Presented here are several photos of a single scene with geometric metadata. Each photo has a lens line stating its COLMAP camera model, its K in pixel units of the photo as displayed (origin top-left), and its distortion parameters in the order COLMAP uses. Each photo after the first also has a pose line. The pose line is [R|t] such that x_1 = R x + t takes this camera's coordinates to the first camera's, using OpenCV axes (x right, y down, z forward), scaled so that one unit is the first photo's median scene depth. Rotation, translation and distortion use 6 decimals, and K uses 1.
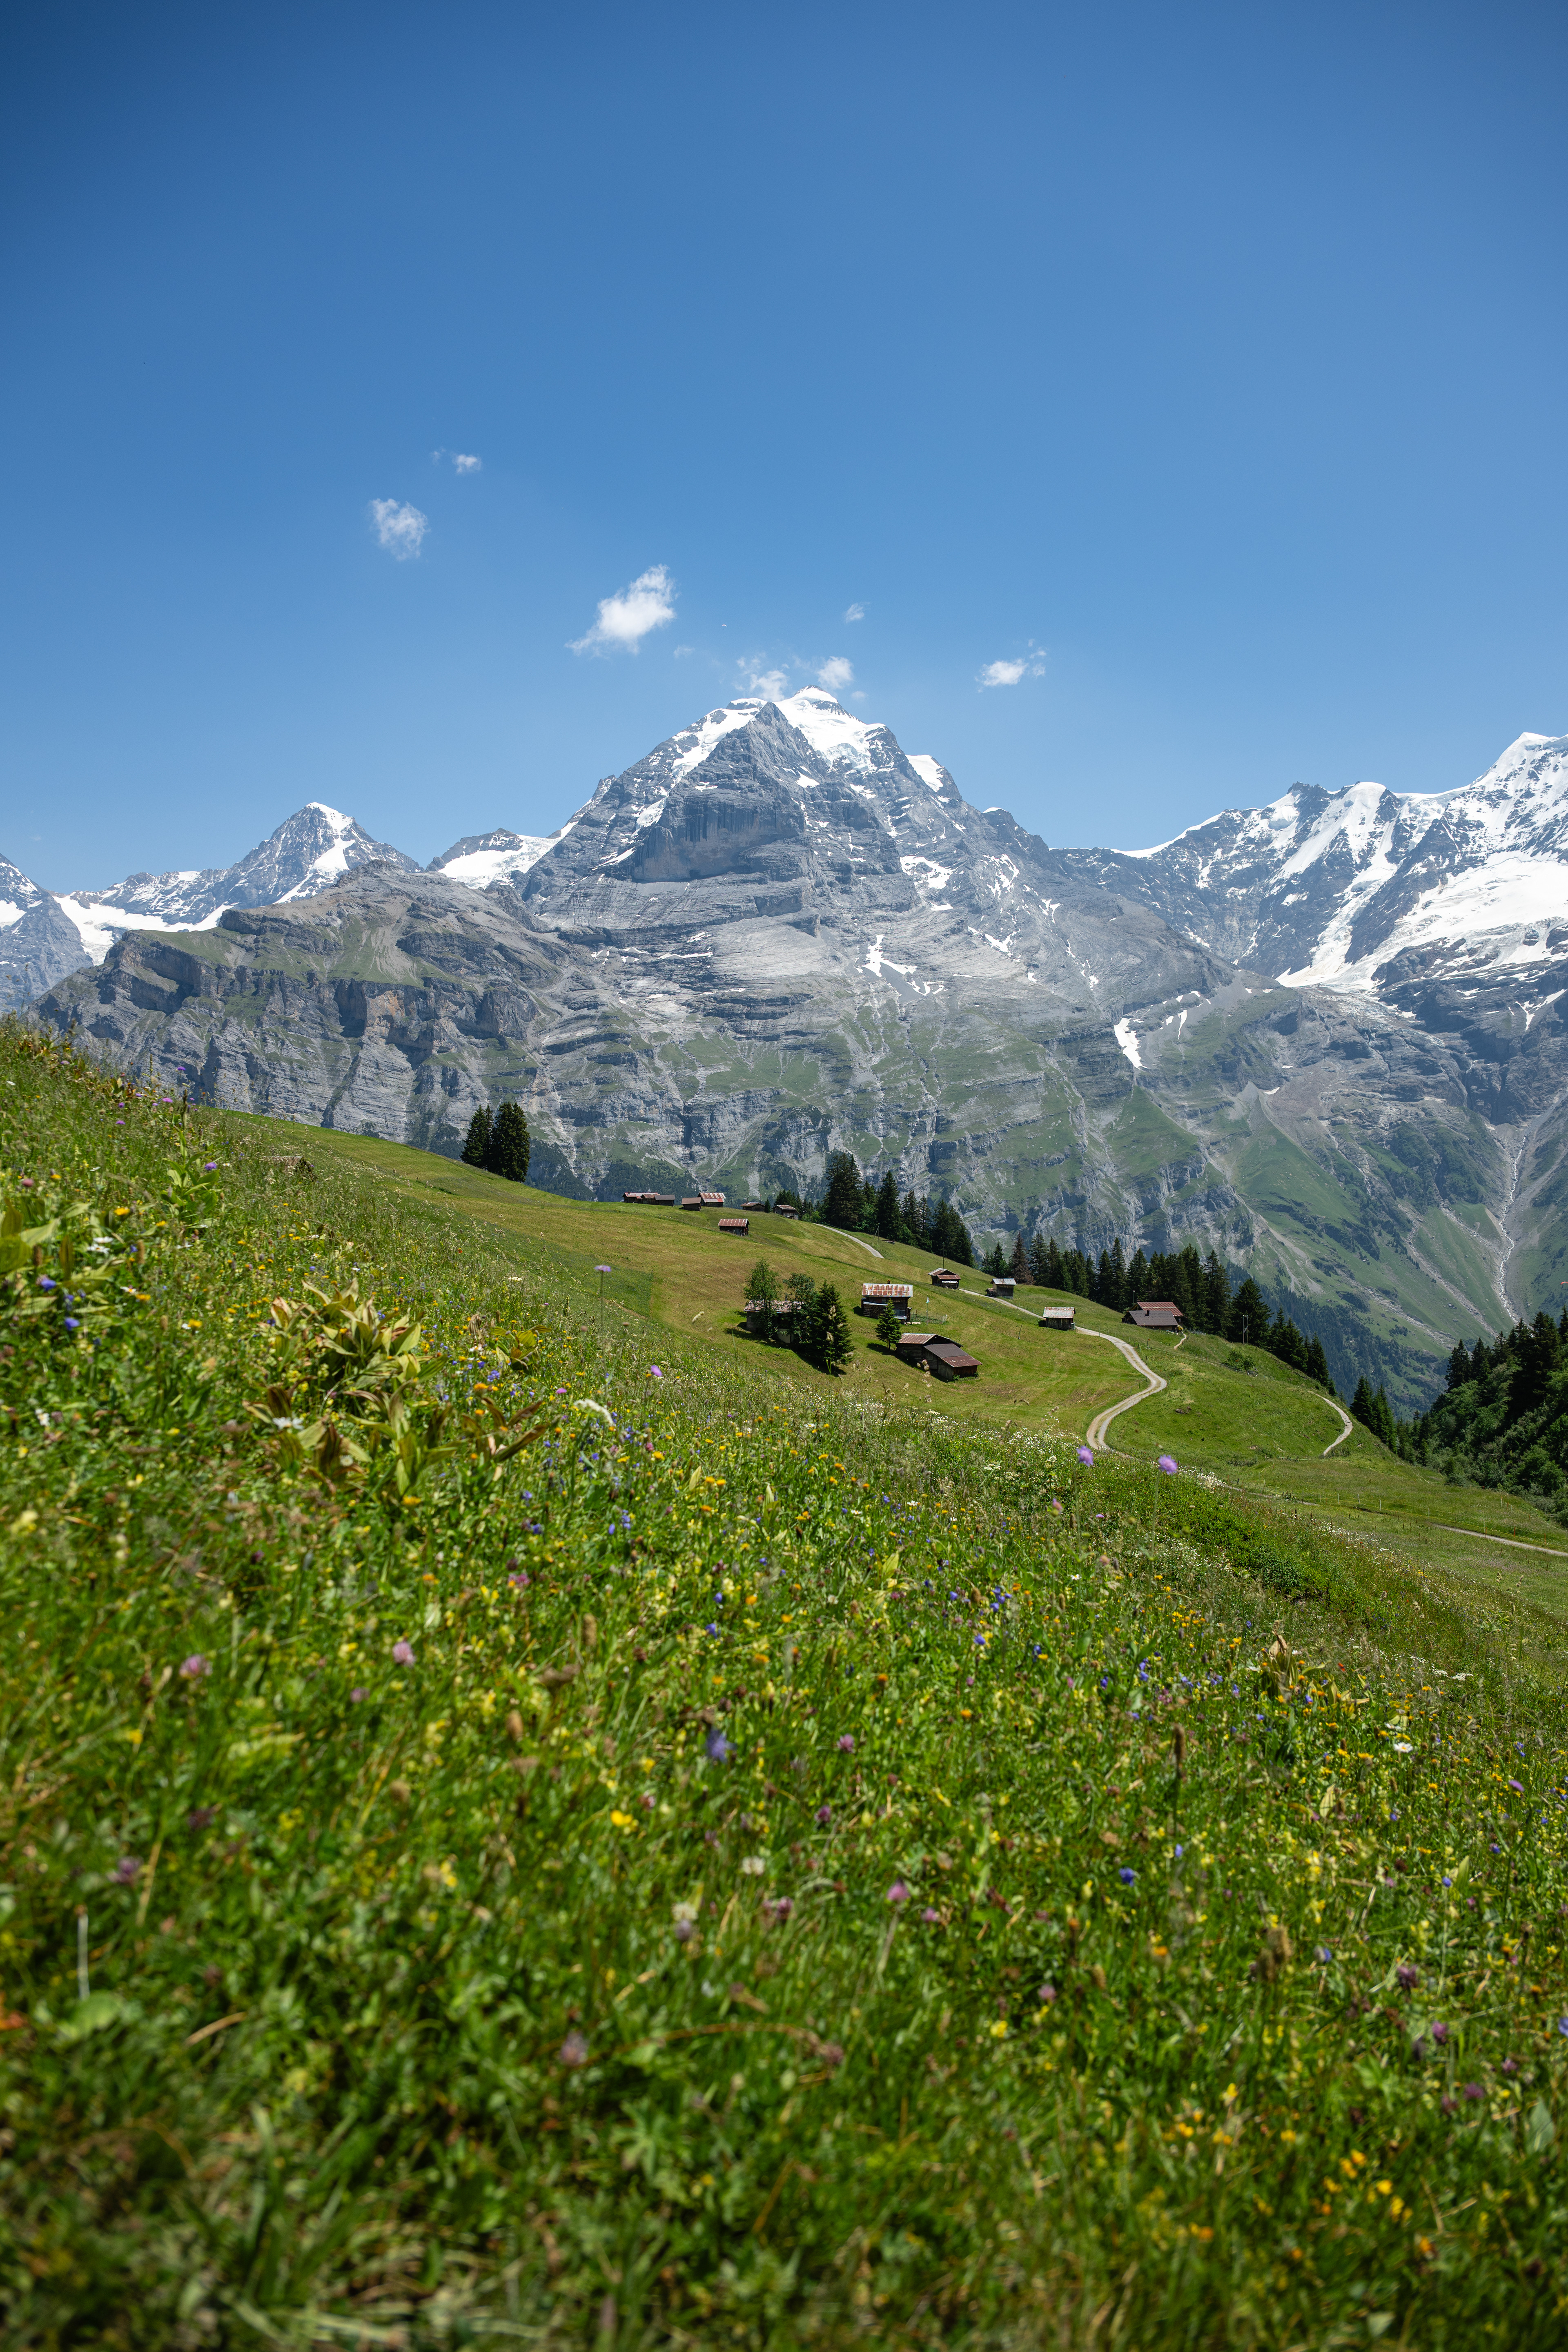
lens RADIAL K [[2764.6, 0, 784.0], [0, 2764.6, 1176.0], [0, 0, 1]] dist [-0.006459, 1.007654]
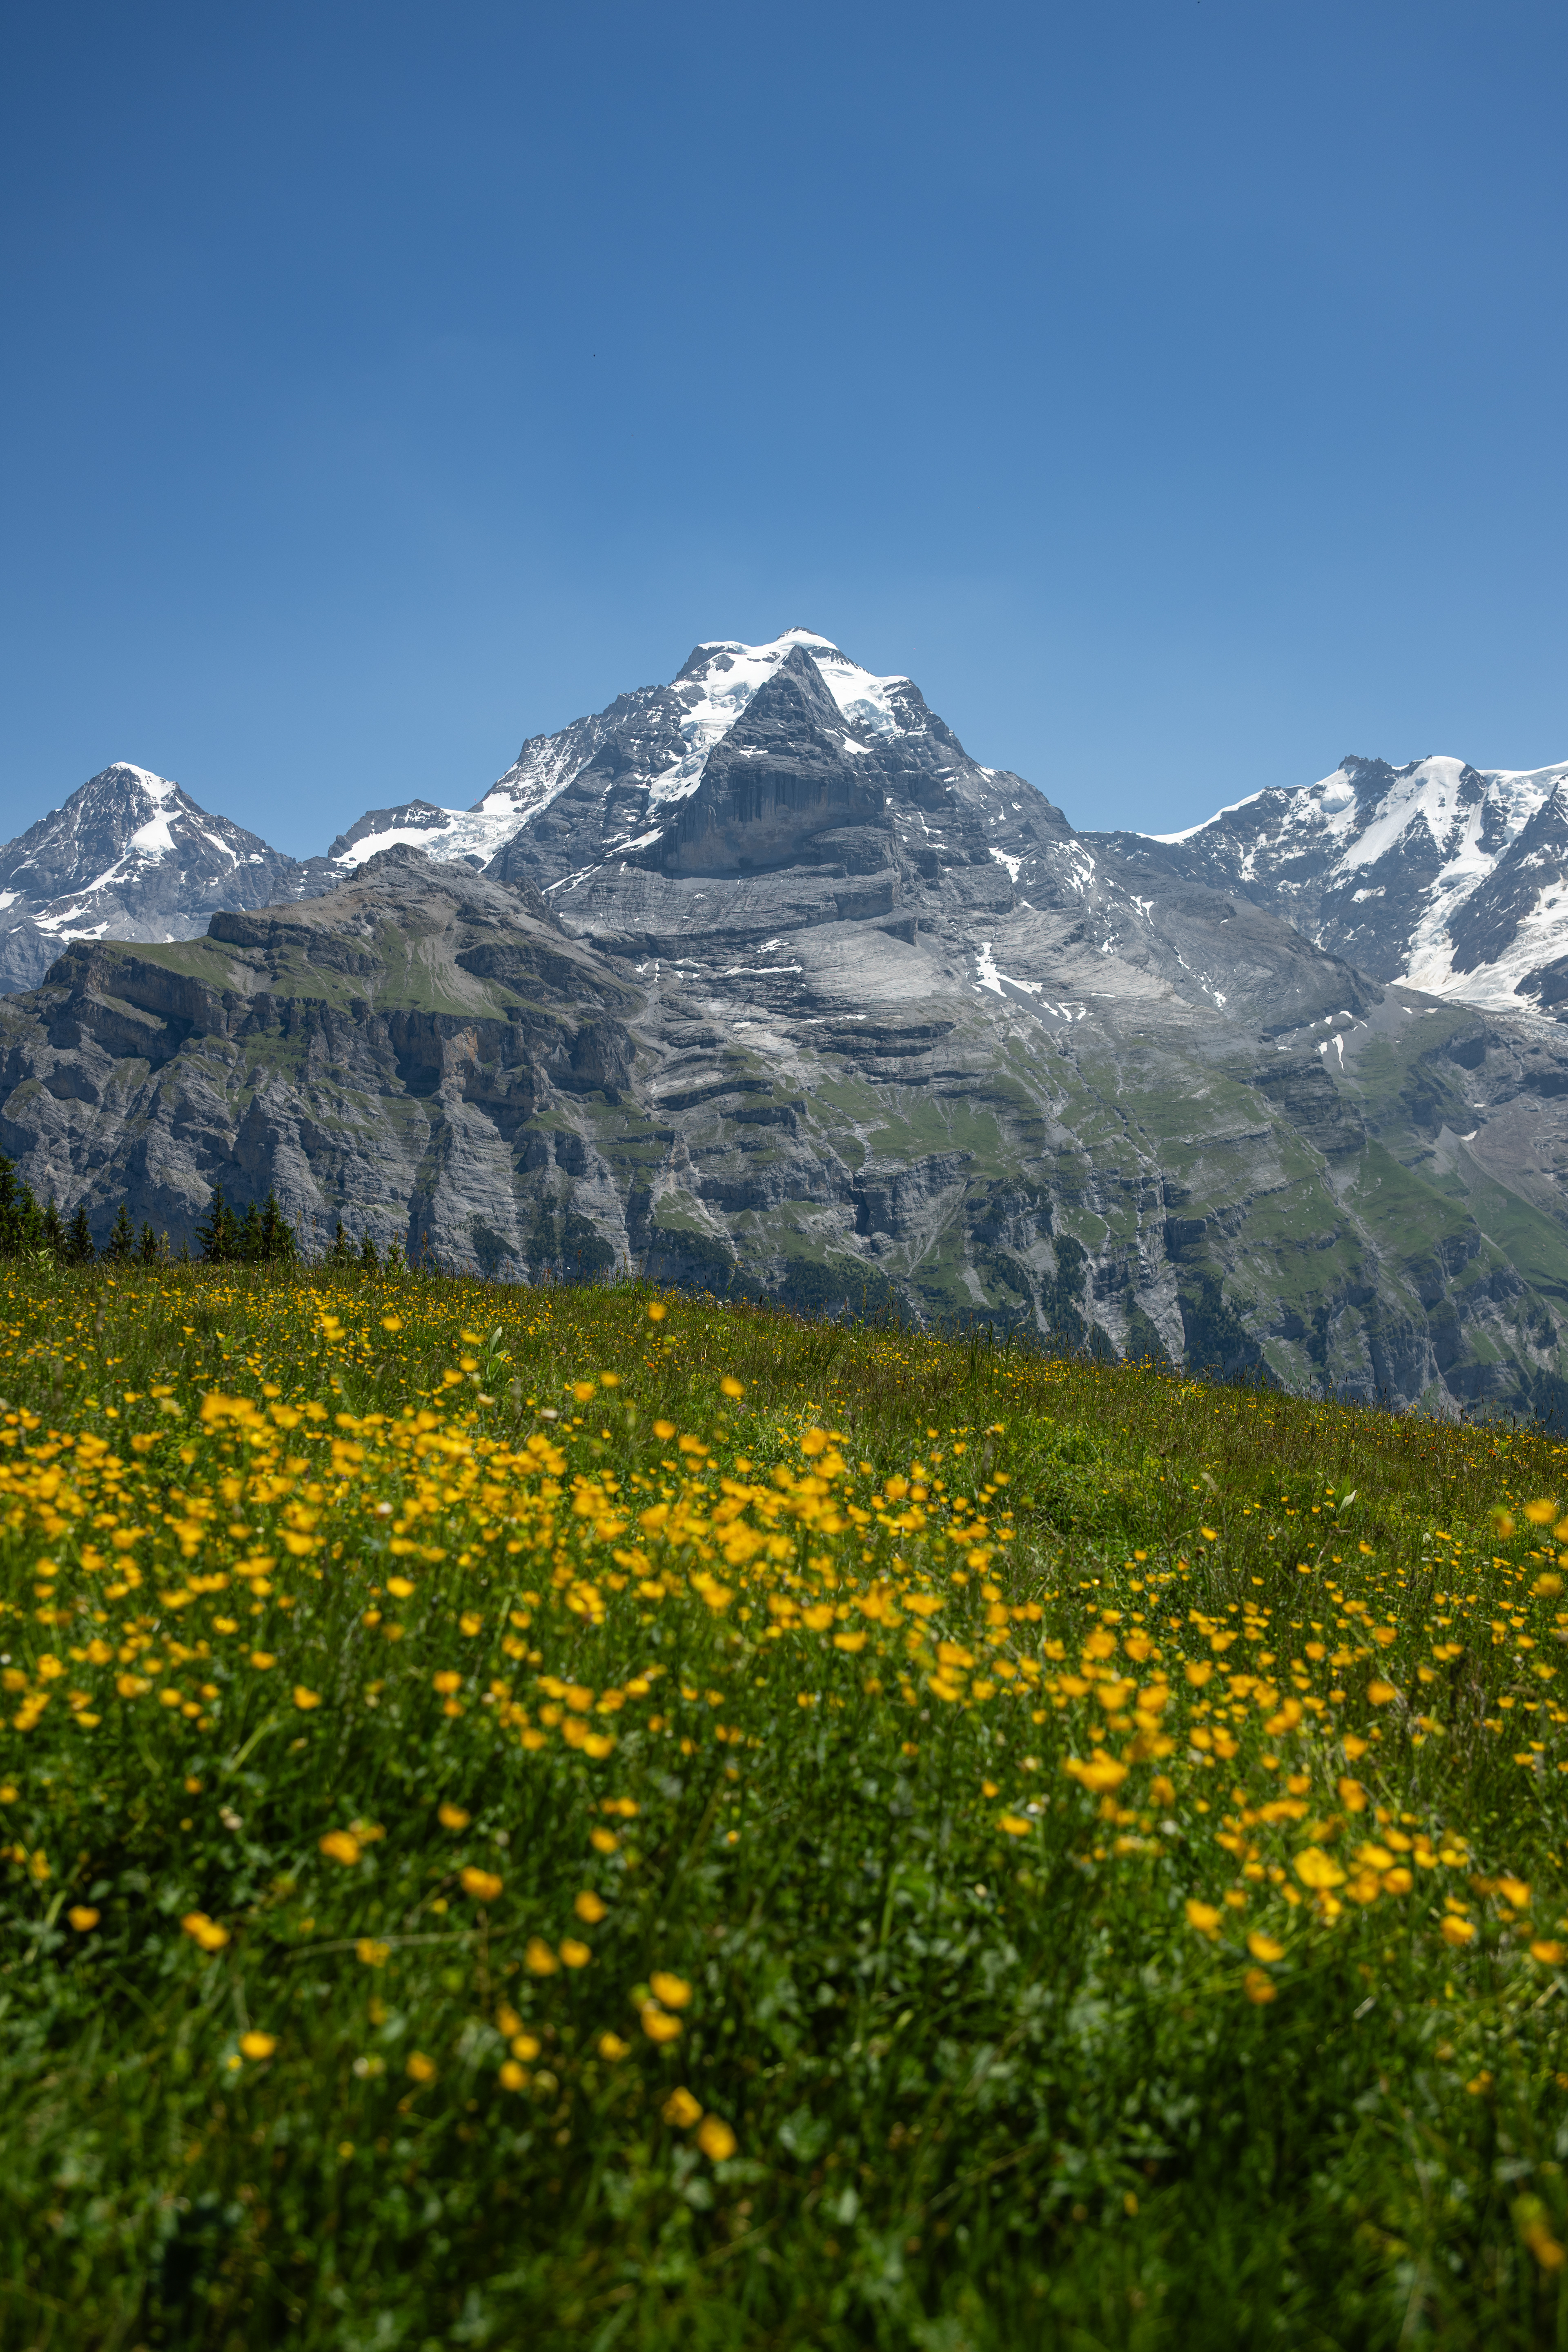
lens RADIAL K [[2764.6, 0, 784.0], [0, 2764.6, 1176.0], [0, 0, 1]] dist [-0.006459, 1.007654]
pose [[0.981495, -0.014633, 0.190928, -0.176301], [0.012539, 0.999847, 0.012170, -0.031436], [-0.191077, -0.009550, 0.981529, 0.239947]]
